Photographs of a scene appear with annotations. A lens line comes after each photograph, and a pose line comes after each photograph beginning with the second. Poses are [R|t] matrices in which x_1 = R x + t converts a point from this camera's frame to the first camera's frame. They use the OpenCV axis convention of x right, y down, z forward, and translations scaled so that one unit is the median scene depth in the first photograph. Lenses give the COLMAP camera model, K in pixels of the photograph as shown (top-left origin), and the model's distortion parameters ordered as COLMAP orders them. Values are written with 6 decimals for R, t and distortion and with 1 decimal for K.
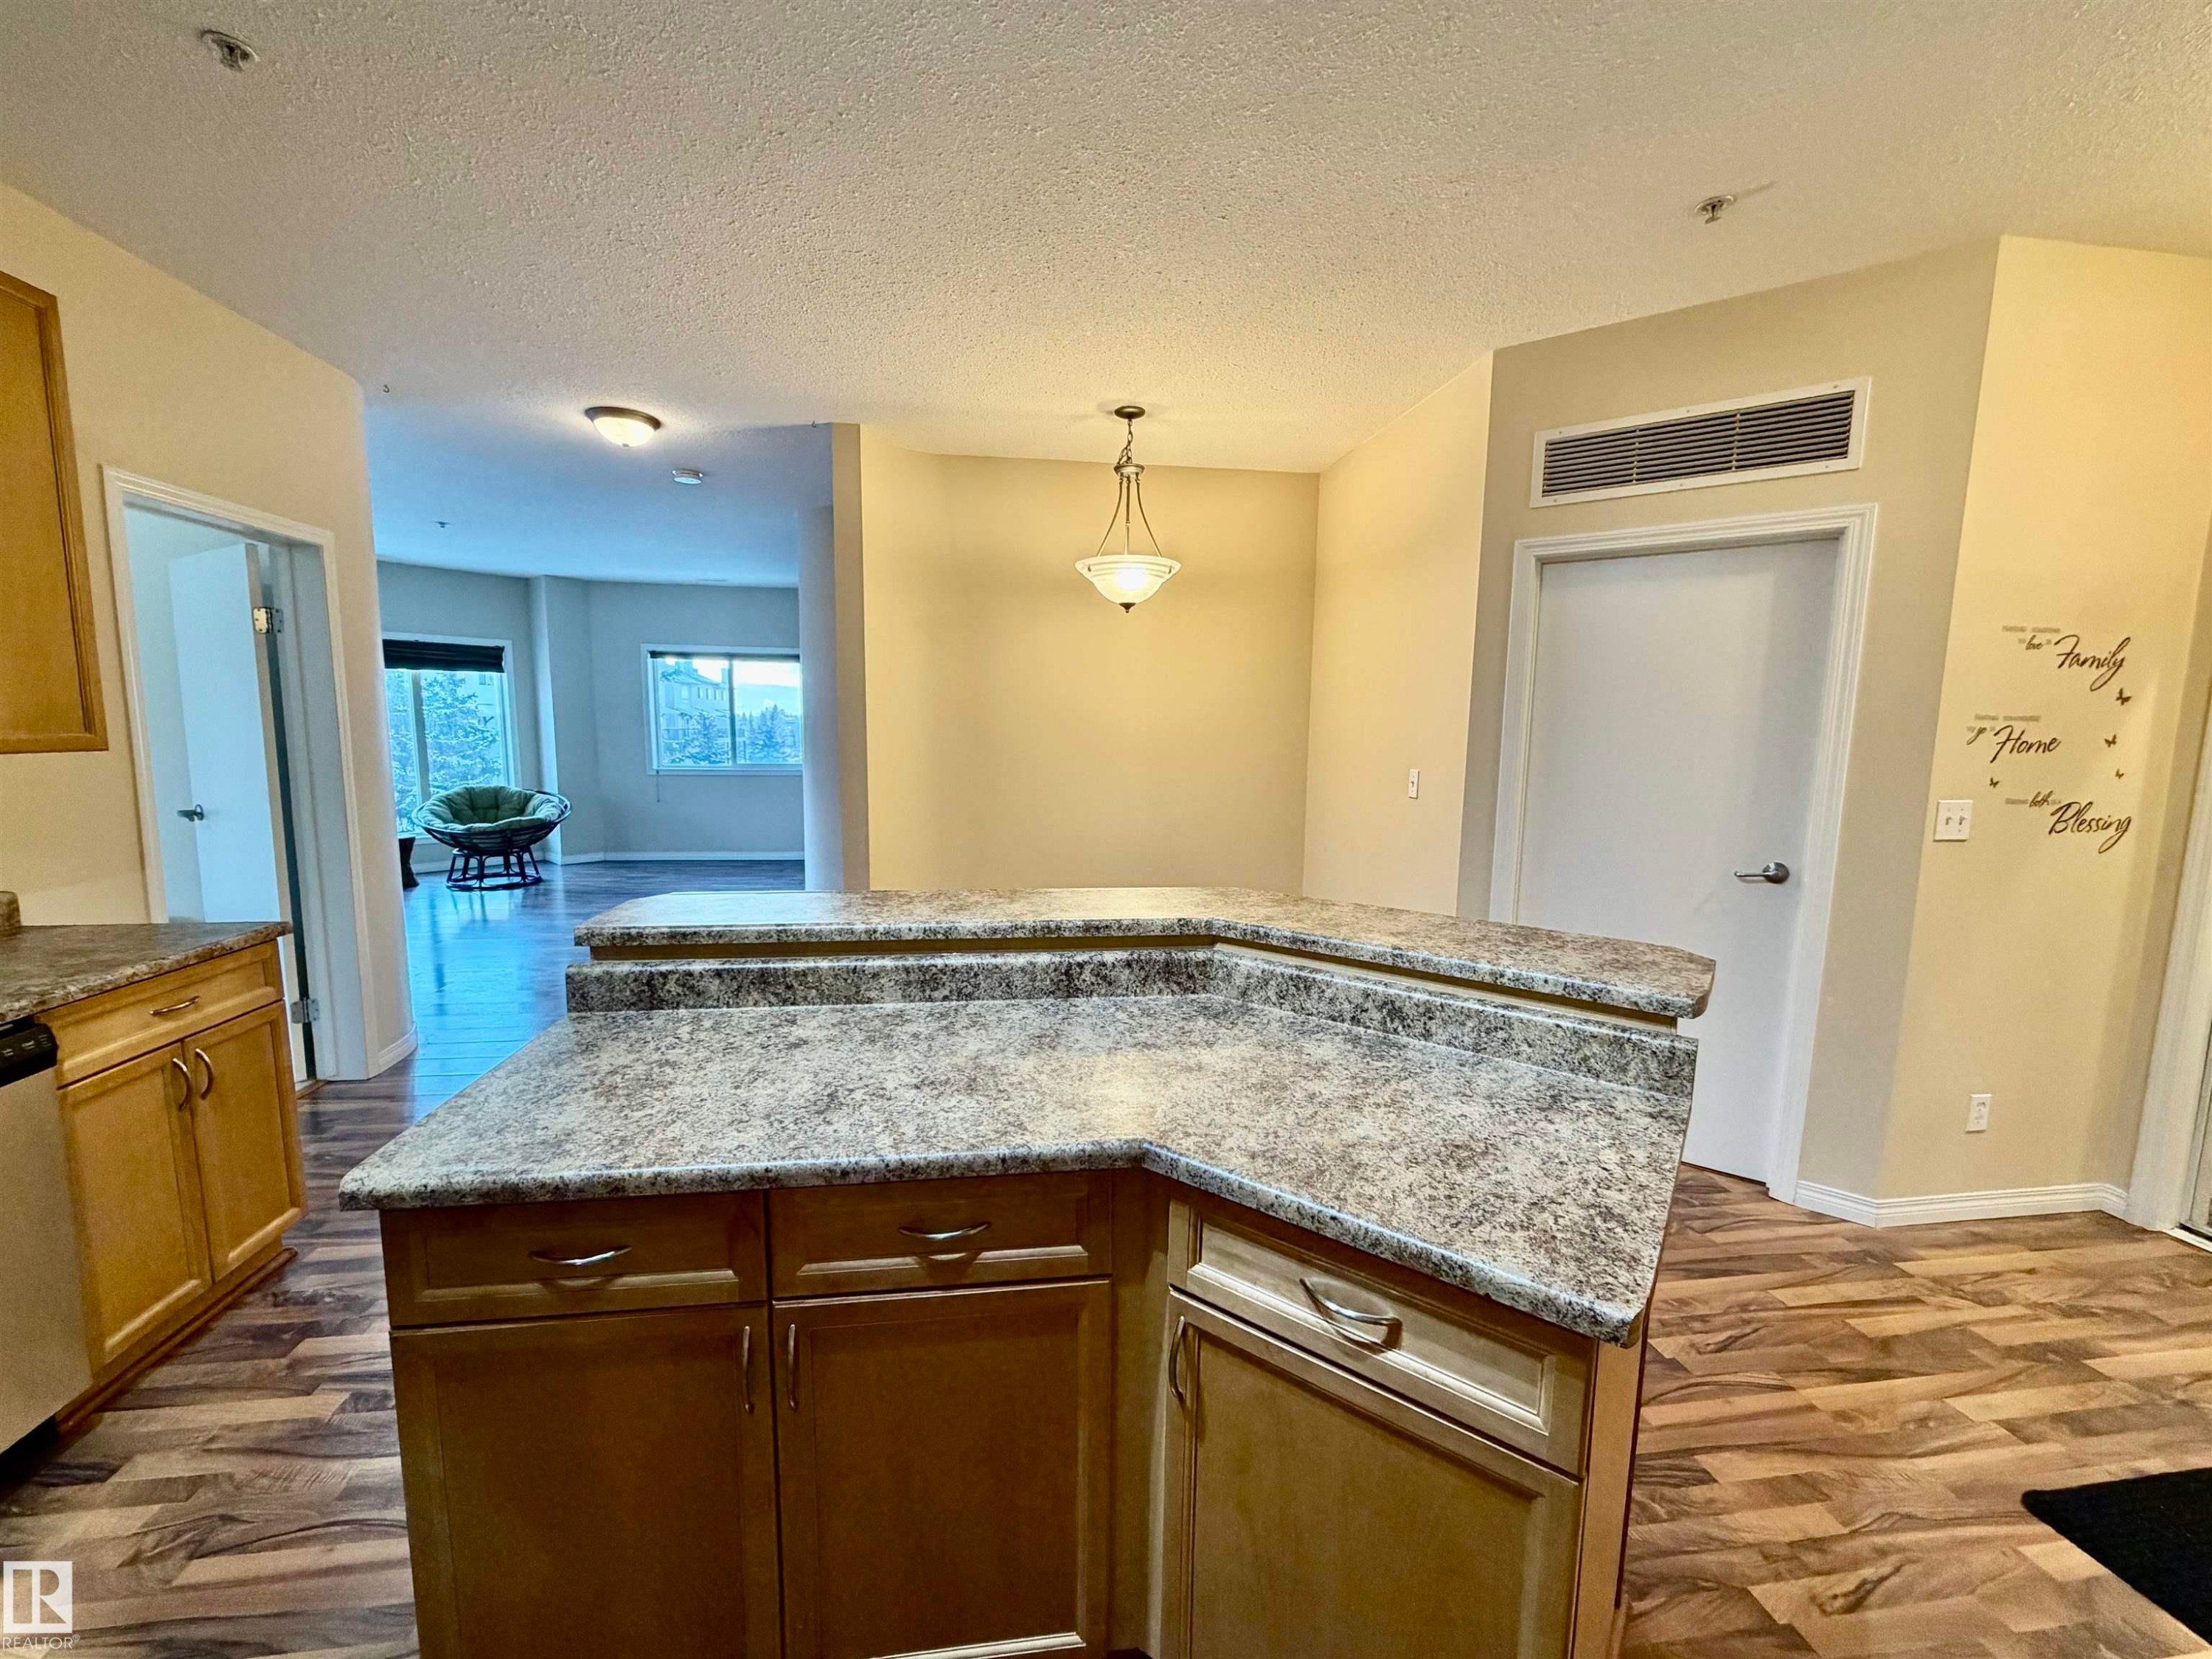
lens RADIAL K [[877.7, 0, 1097.8], [0, 877.7, 832.1], [0, 0, 1]] dist [0.000905, -0.000461]
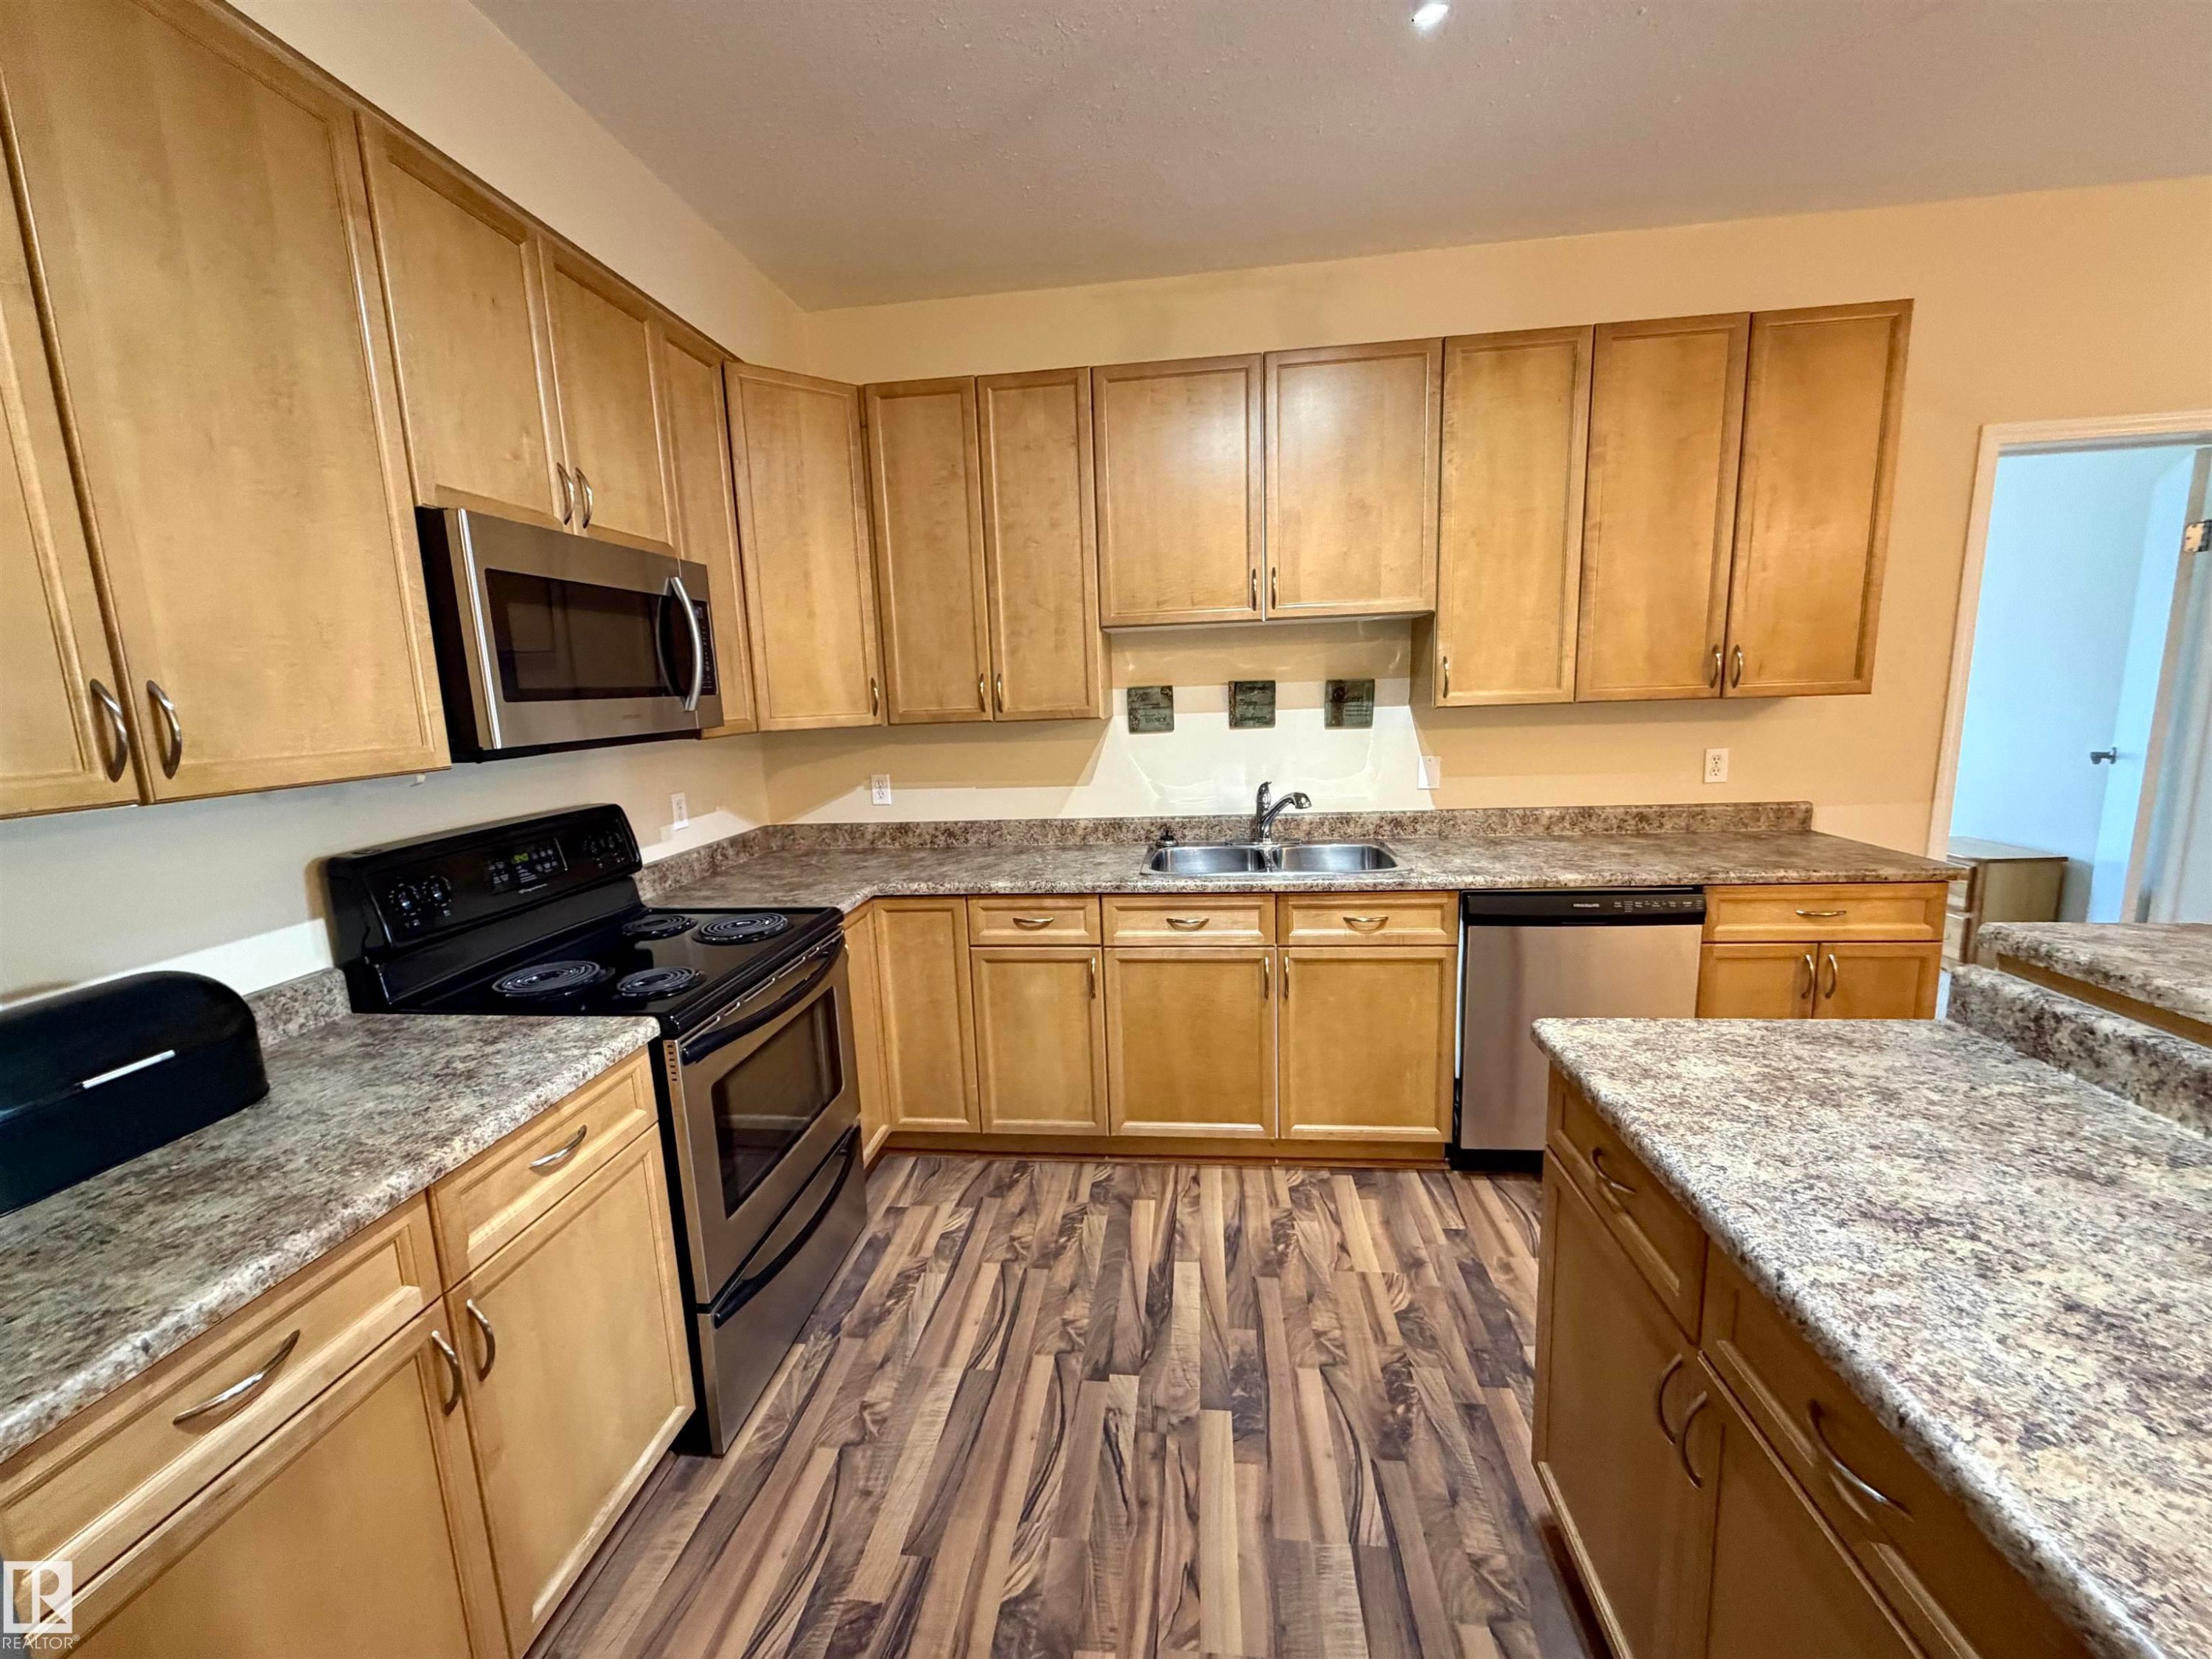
lens RADIAL K [[877.7, 0, 1097.8], [0, 877.7, 832.1], [0, 0, 1]] dist [0.000905, -0.000461]
pose [[-0.251722, 0.156001, -0.955144, 0.340877], [-0.082123, 0.979921, 0.181690, -0.048597], [0.964309, 0.124175, -0.233856, 0.364039]]
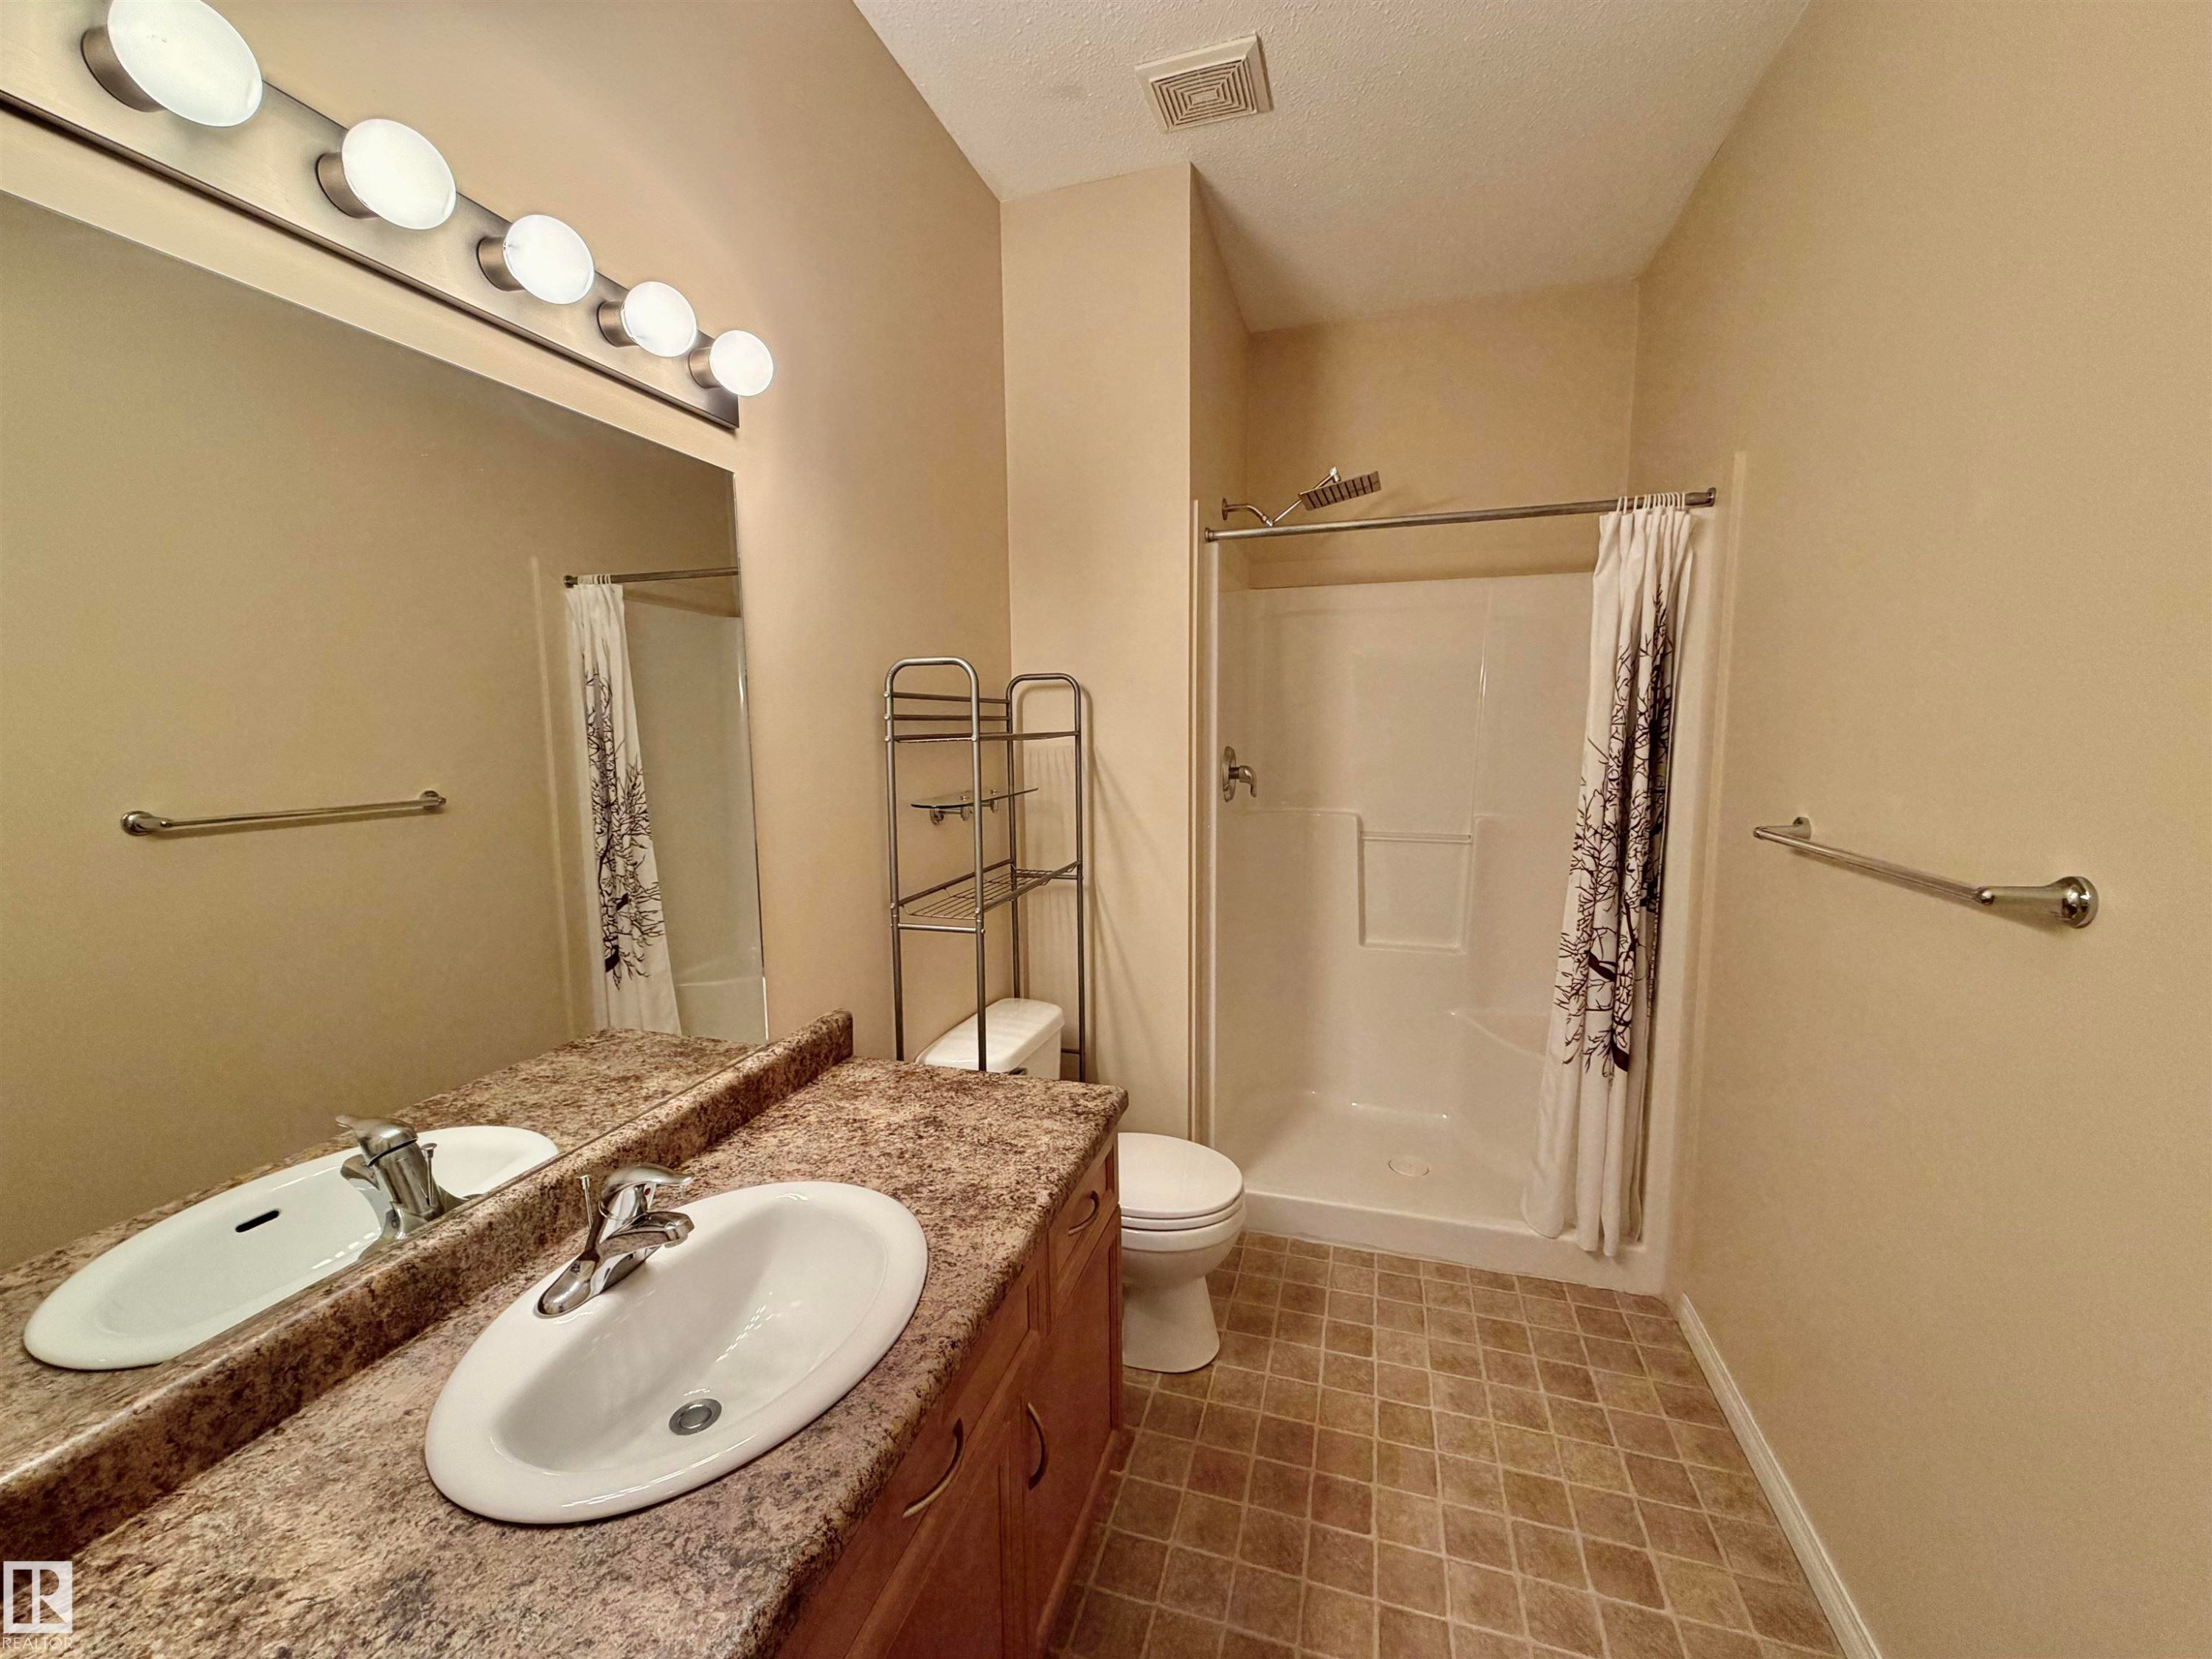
lens RADIAL K [[877.7, 0, 1097.8], [0, 877.7, 832.1], [0, 0, 1]] dist [0.000905, -0.000461]
pose [[0.424070, -0.129185, 0.896368, -0.901485], [0.124788, 0.988668, 0.083451, -0.100699], [-0.896991, 0.076467, 0.435385, 0.349128]]
